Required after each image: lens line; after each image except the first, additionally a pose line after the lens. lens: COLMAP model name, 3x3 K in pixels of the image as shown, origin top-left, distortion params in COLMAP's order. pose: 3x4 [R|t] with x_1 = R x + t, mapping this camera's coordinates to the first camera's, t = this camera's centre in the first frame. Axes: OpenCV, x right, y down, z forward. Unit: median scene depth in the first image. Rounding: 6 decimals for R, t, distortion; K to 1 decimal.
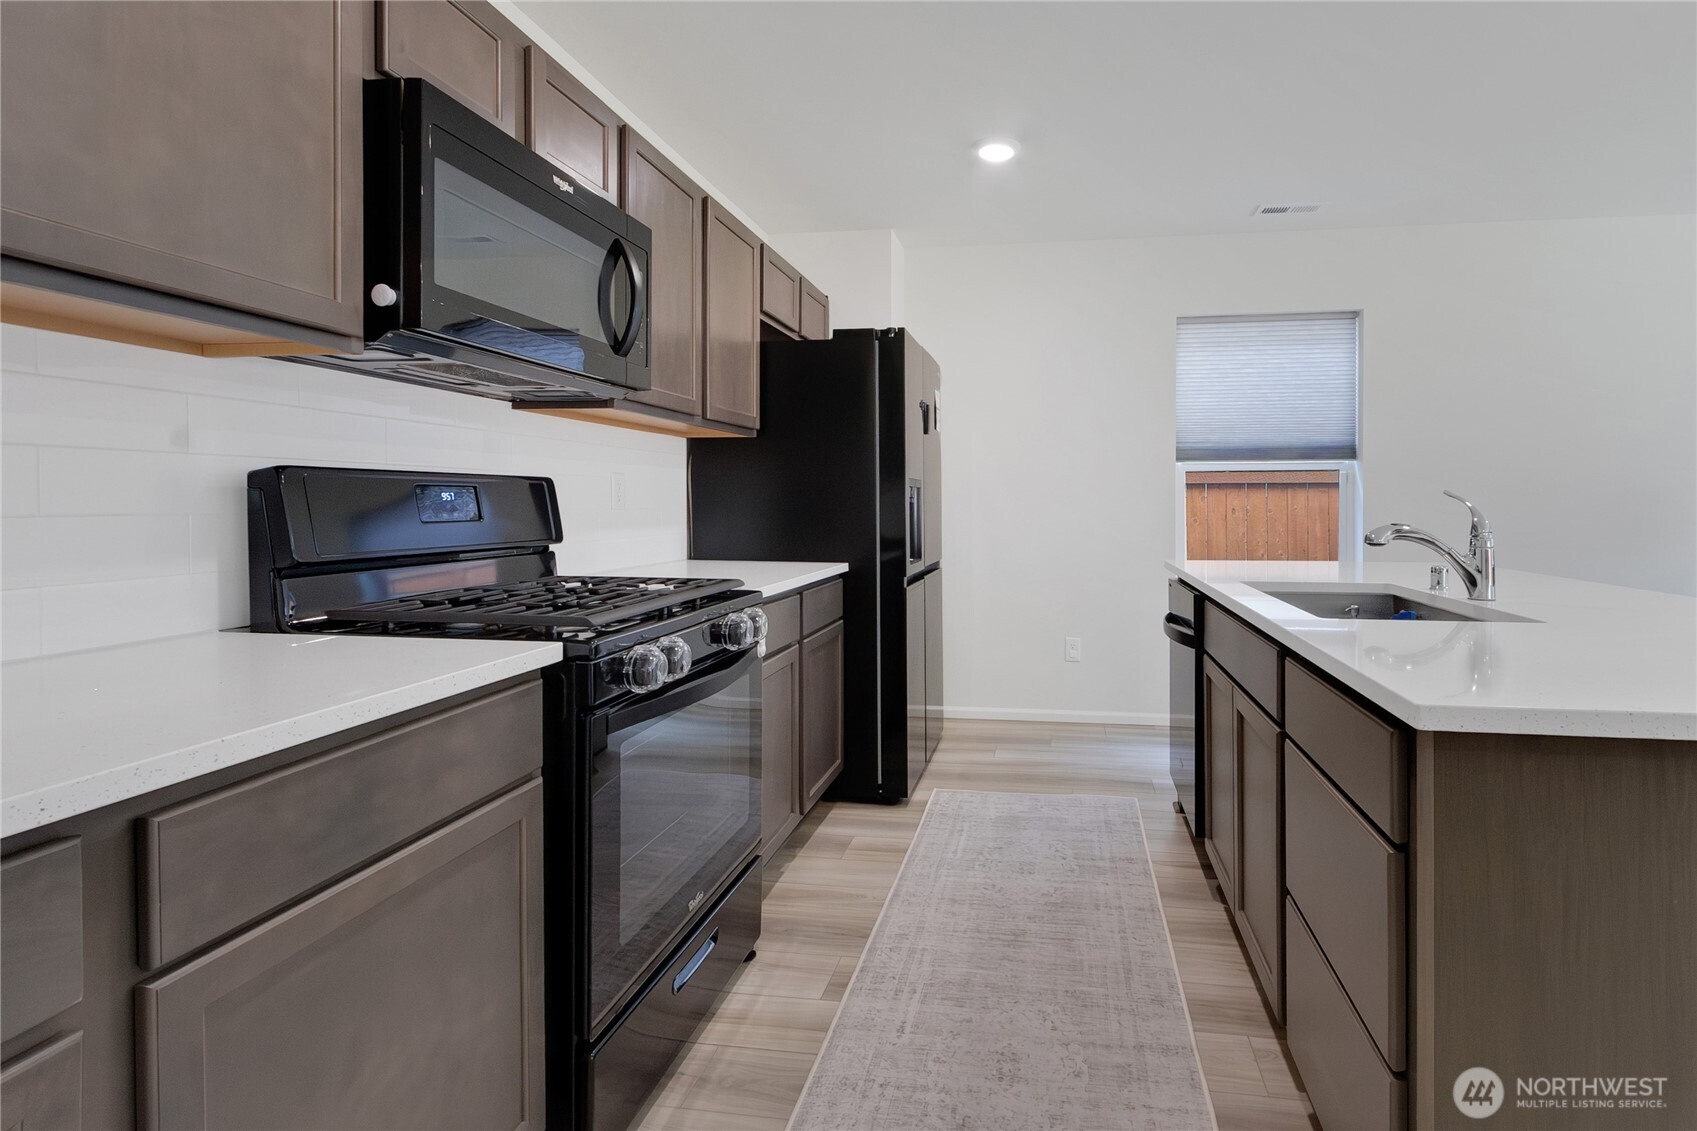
lens RADIAL K [[812.7, 0, 874.8], [0, 812.7, 513.7], [0, 0, 1]] dist [0.002214, 0.000611]
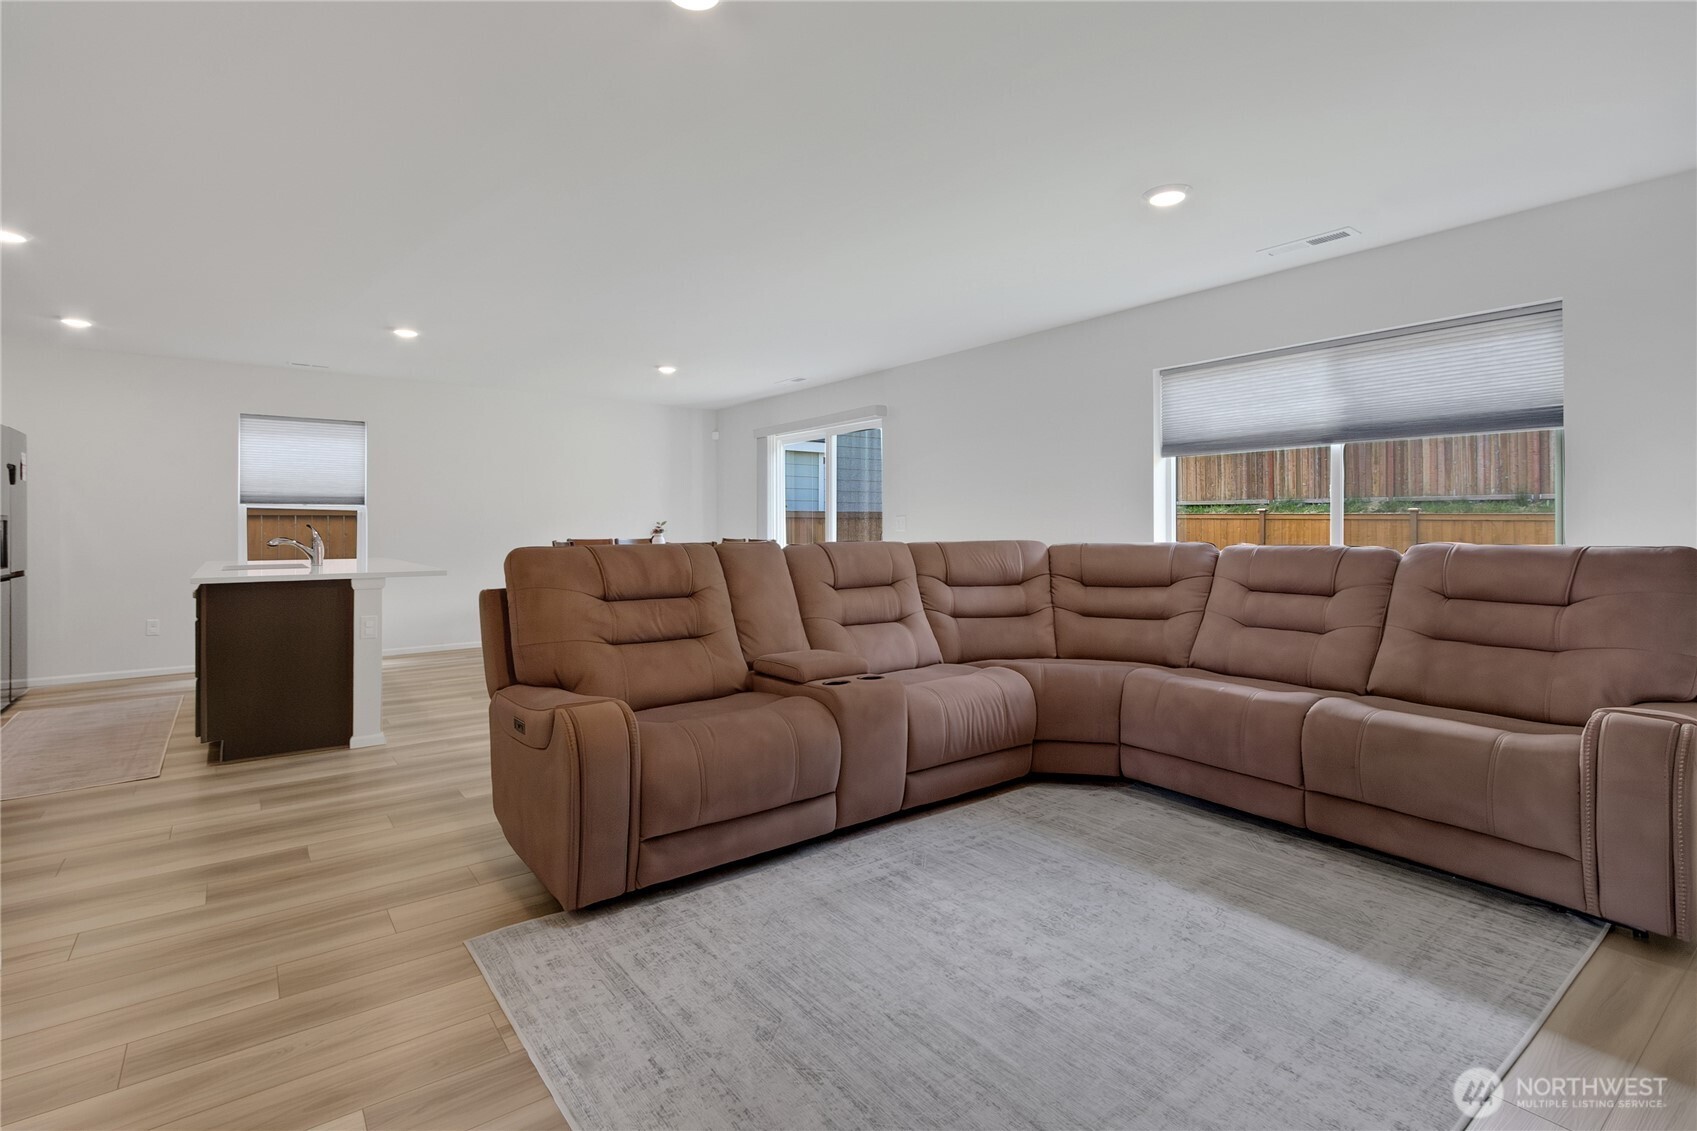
lens RADIAL K [[812.7, 0, 869.7], [0, 812.7, 516.9], [0, 0, 1]] dist [0.002214, 0.000611]
pose [[0.643820, 0.007348, 0.765142, -0.115418], [0.012854, 0.999709, -0.020416, 0.021606], [-0.765069, 0.022980, 0.643538, -1.960810]]
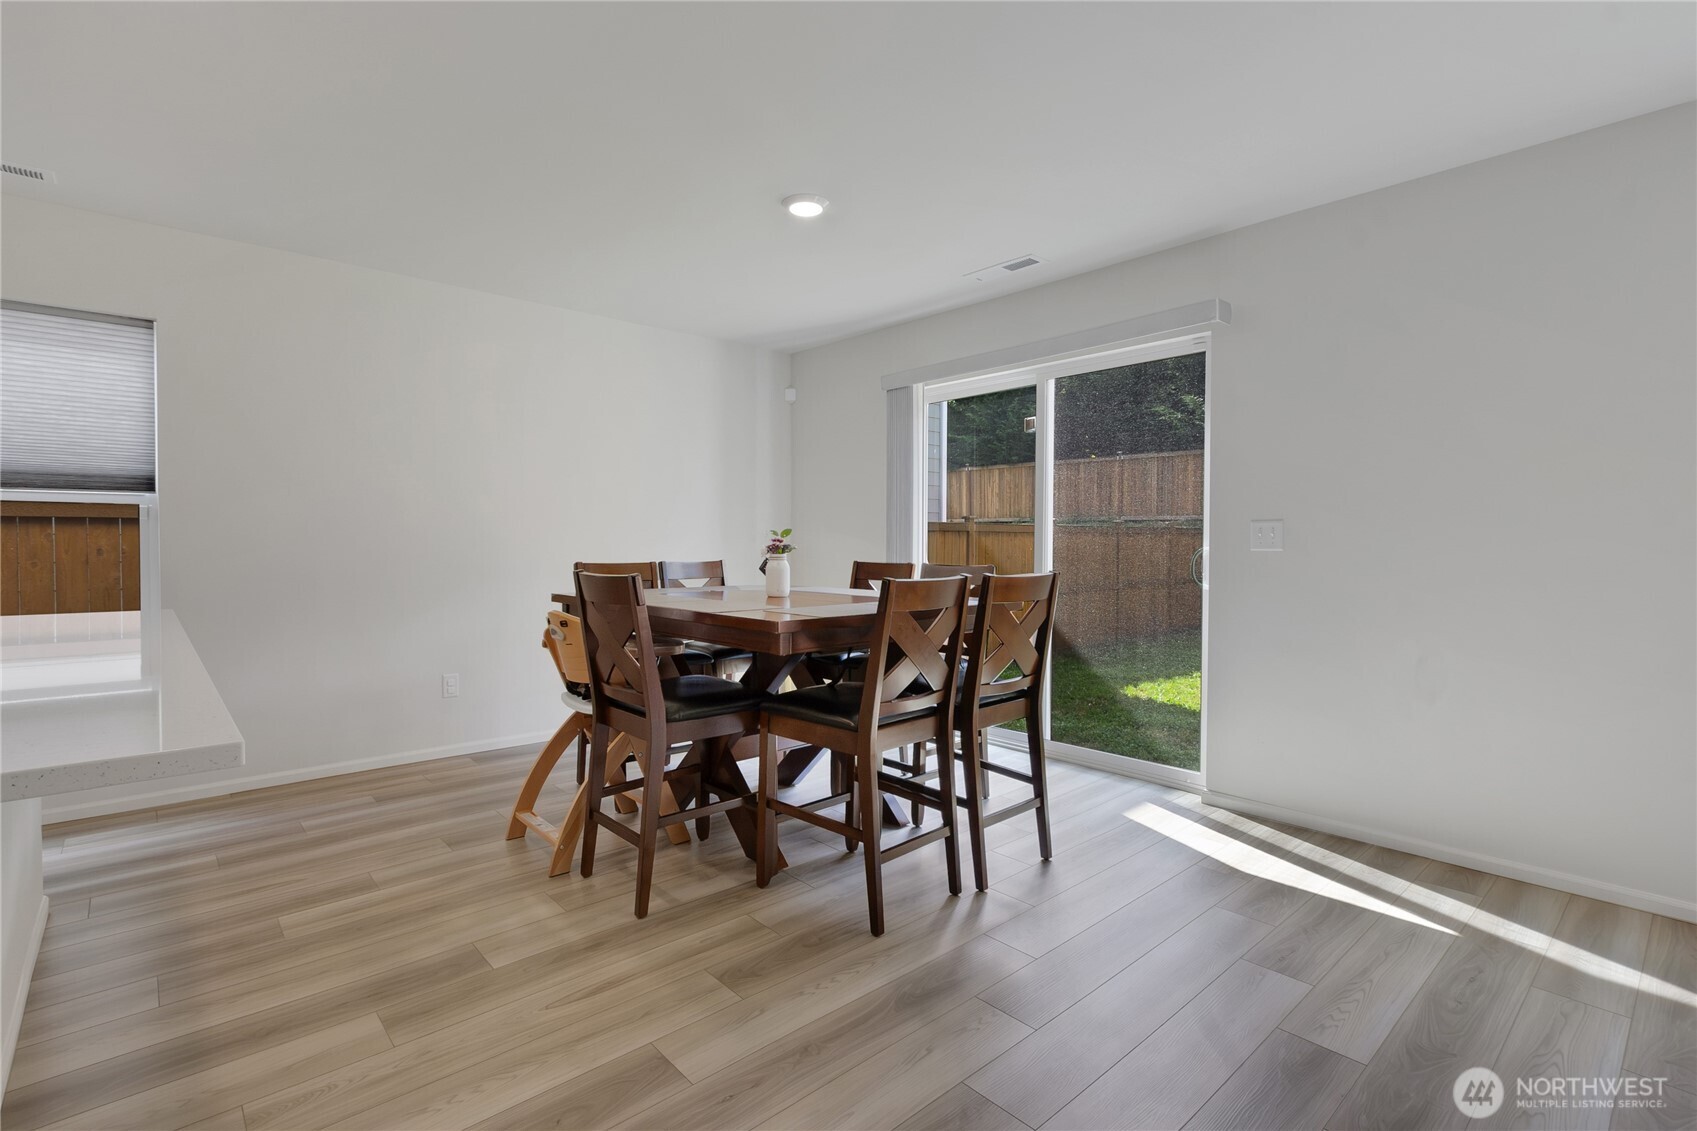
lens RADIAL K [[812.7, 0, 854.4], [0, 812.7, 558.5], [0, 0, 1]] dist [0.002214, 0.000611]
pose [[0.597486, -0.013744, 0.801762, 0.670322], [0.008689, 0.999905, 0.010665, 0.002694], [-0.801832, 0.000594, 0.597549, -0.240068]]
